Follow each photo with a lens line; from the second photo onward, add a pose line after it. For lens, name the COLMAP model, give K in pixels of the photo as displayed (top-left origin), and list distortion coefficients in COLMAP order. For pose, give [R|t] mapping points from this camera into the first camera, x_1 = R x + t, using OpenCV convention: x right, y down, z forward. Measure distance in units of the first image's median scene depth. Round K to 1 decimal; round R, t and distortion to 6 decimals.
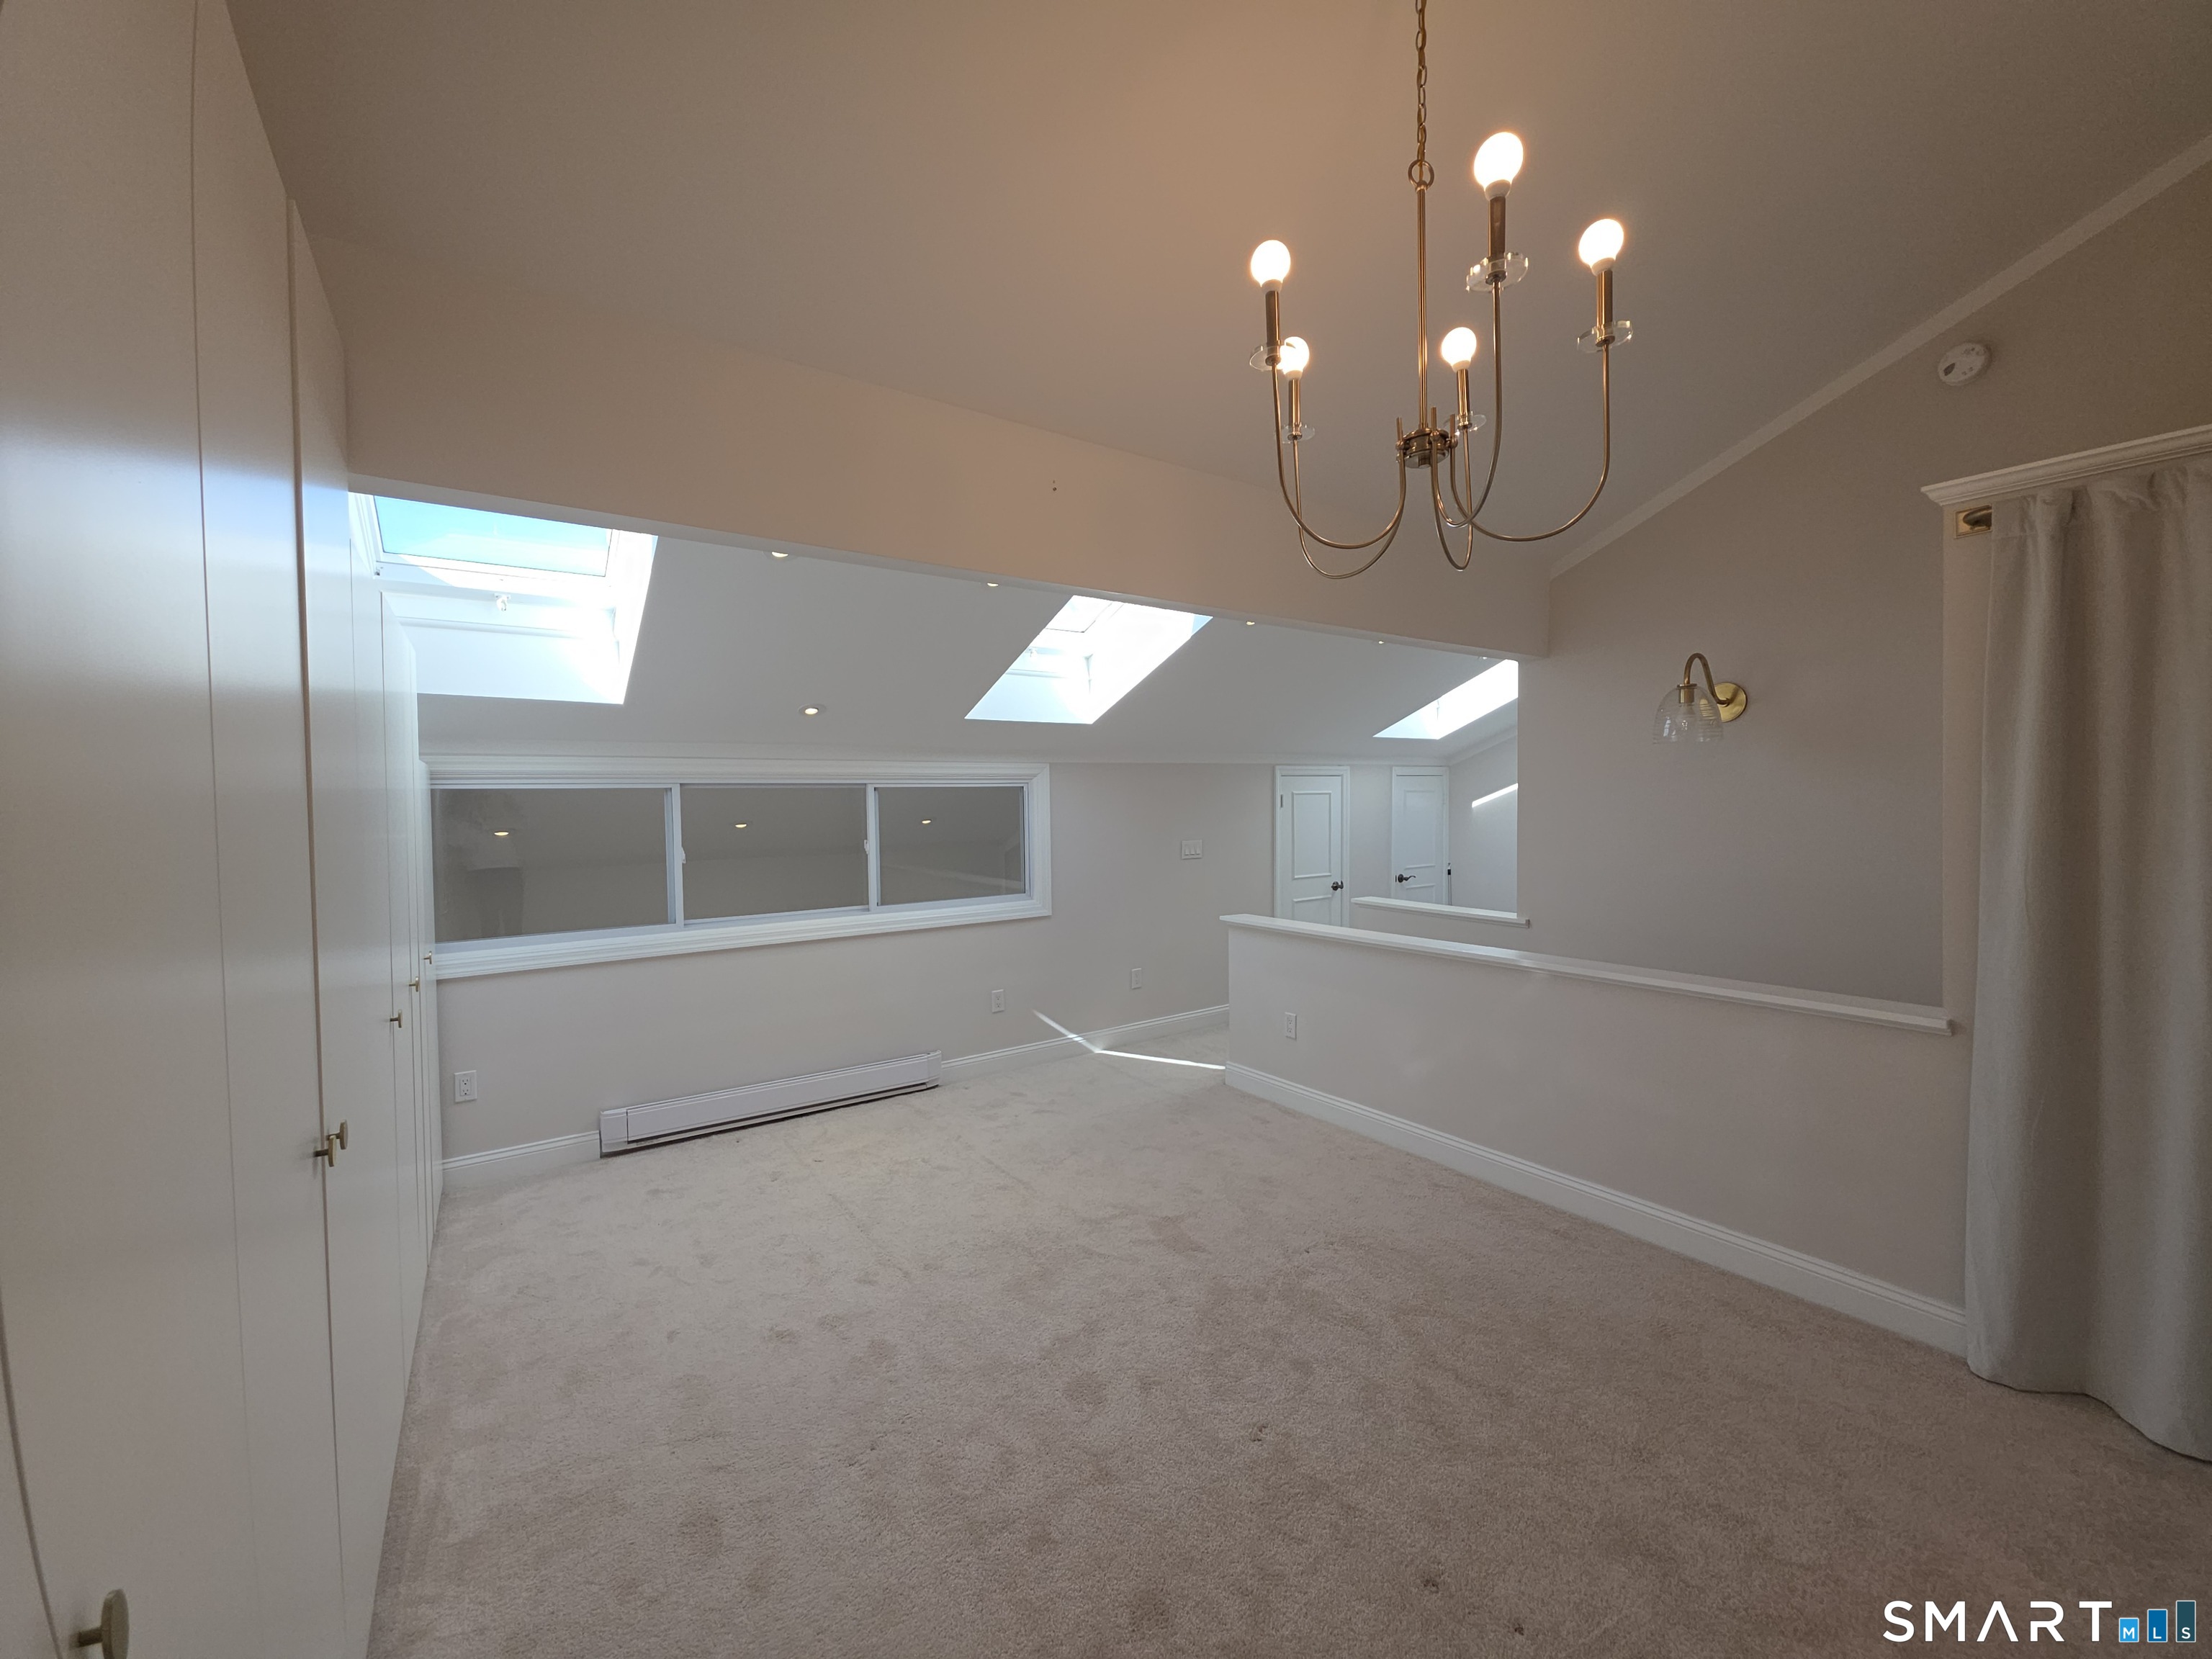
lens RADIAL K [[881.3, 0, 1106.1], [0, 881.3, 831.2], [0, 0, 1]] dist [0.012137, -0.007027]
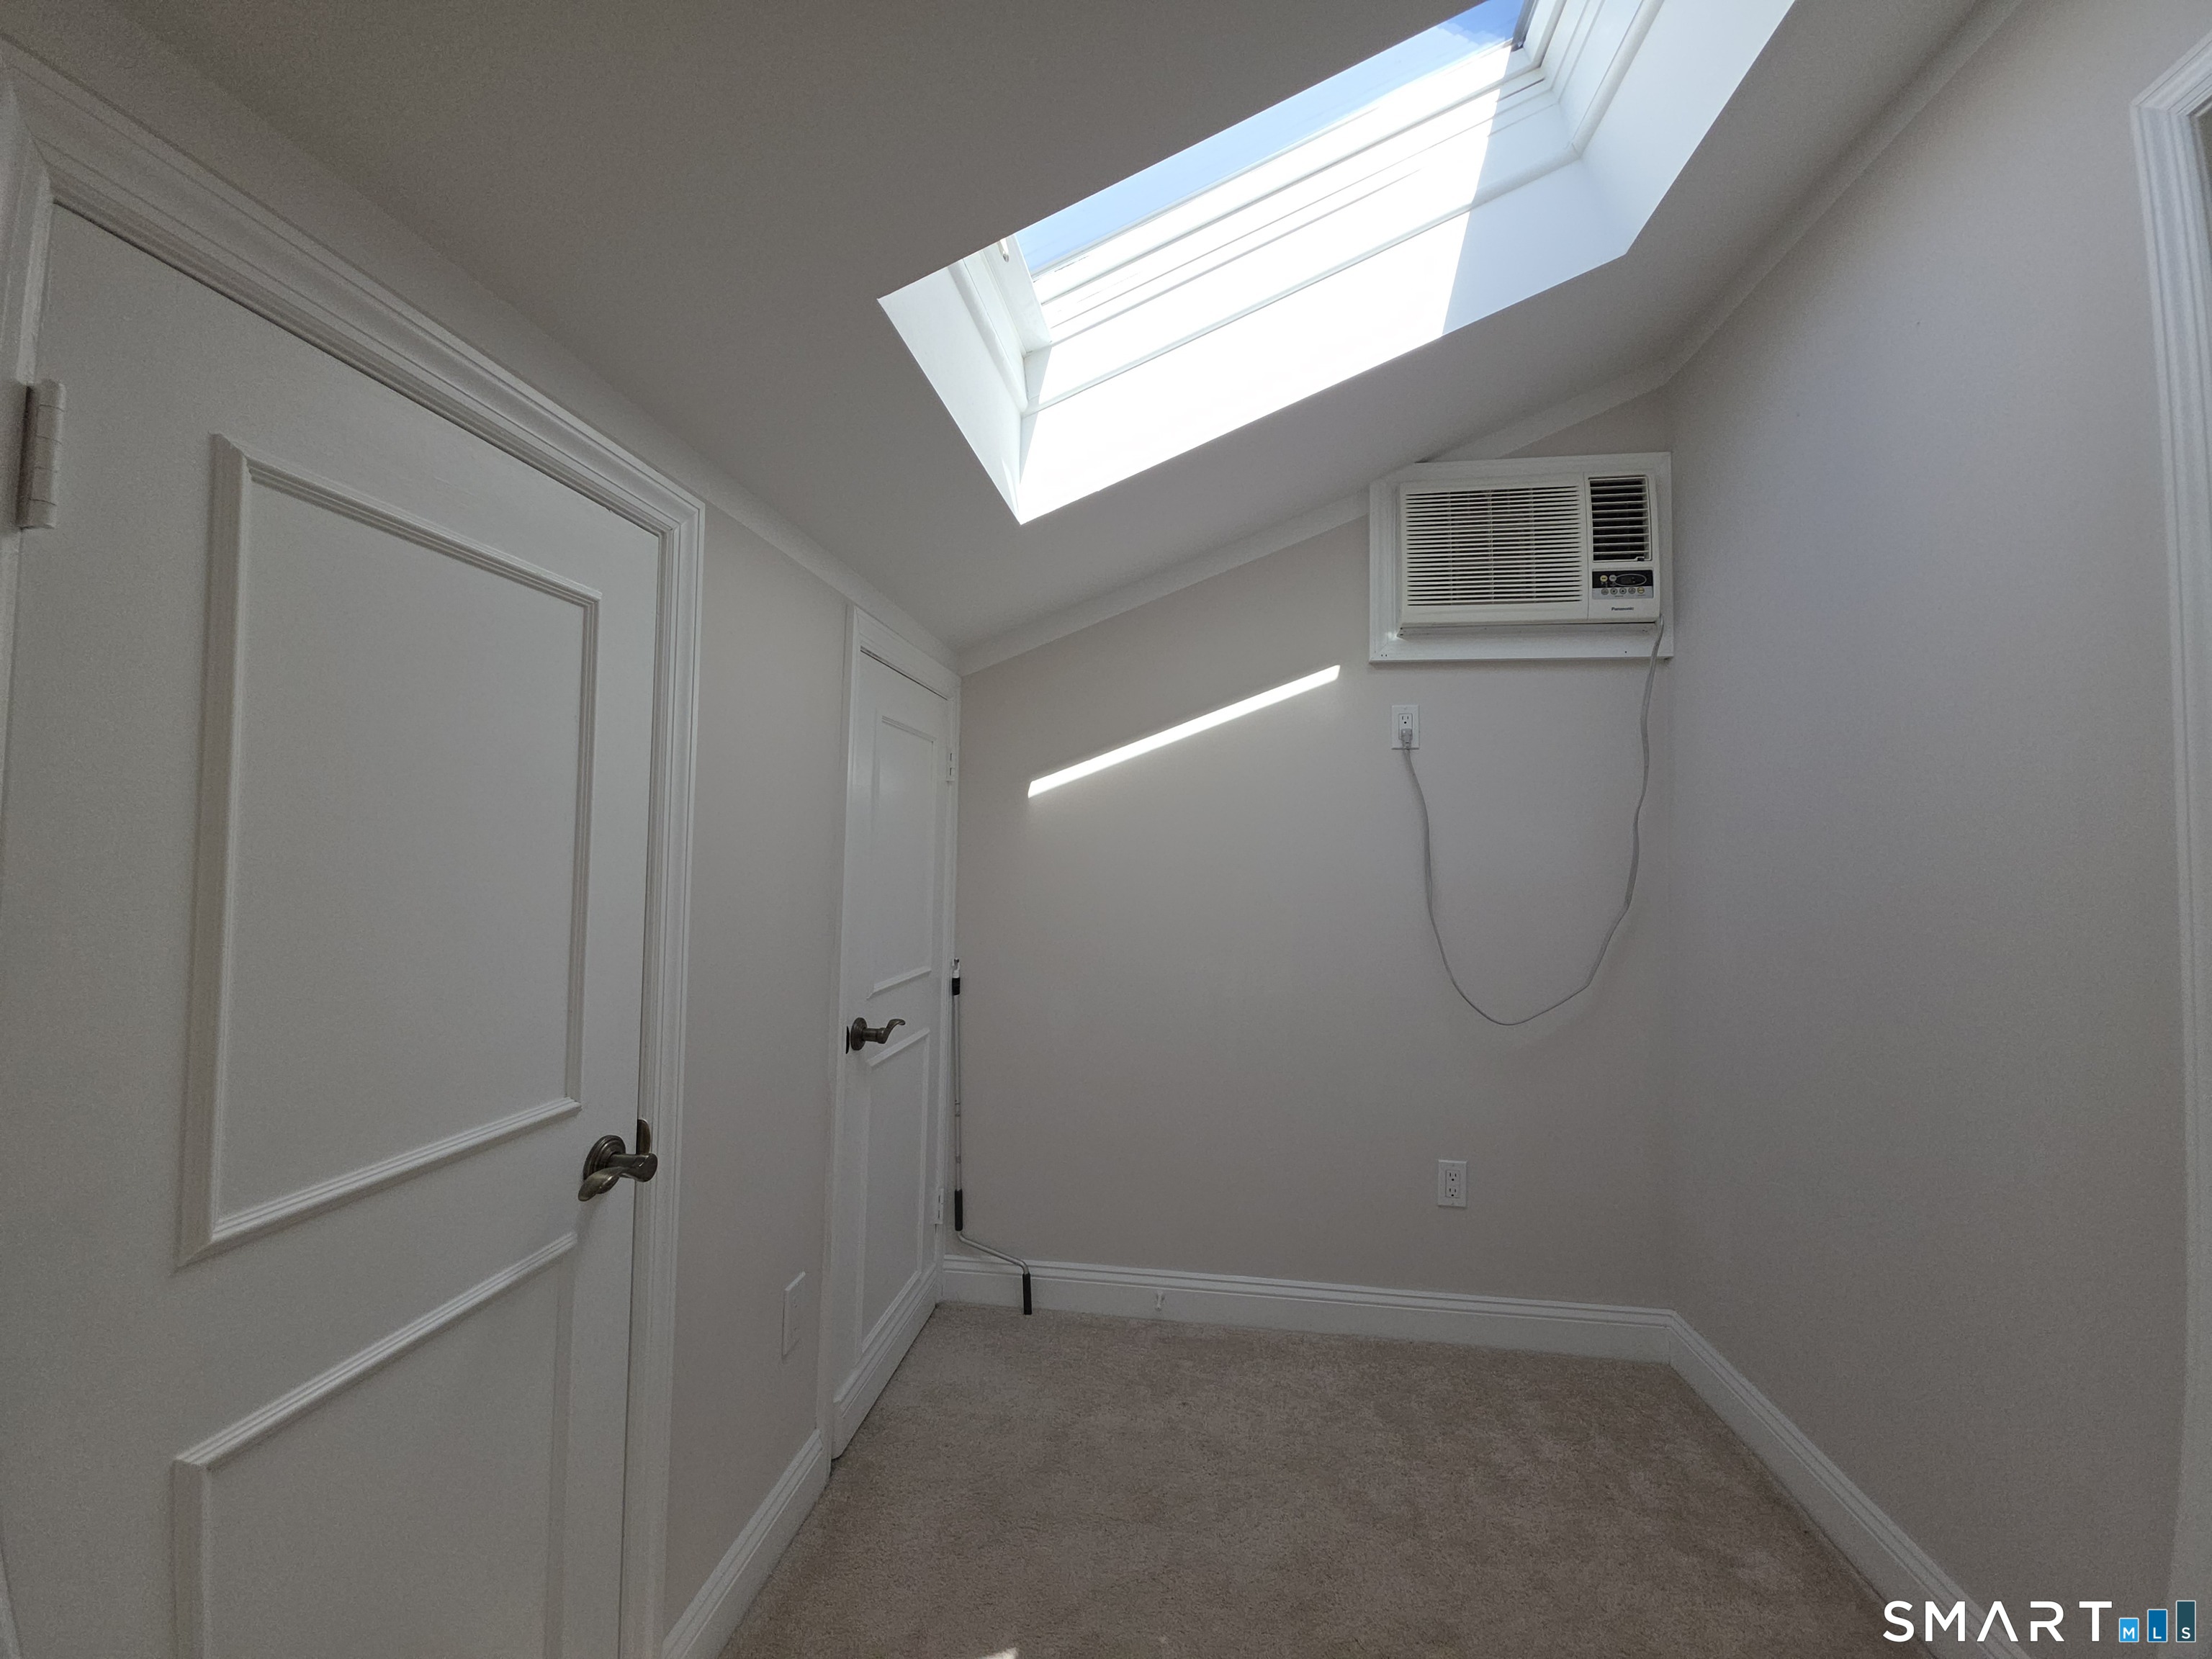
lens RADIAL K [[881.3, 0, 1105.8], [0, 881.3, 821.4], [0, 0, 1]] dist [0.012137, -0.007027]
pose [[0.682611, 0.051397, 0.728972, 0.186184], [0.008658, 0.996885, -0.078394, 0.010759], [-0.730730, 0.059824, 0.680040, 0.759843]]
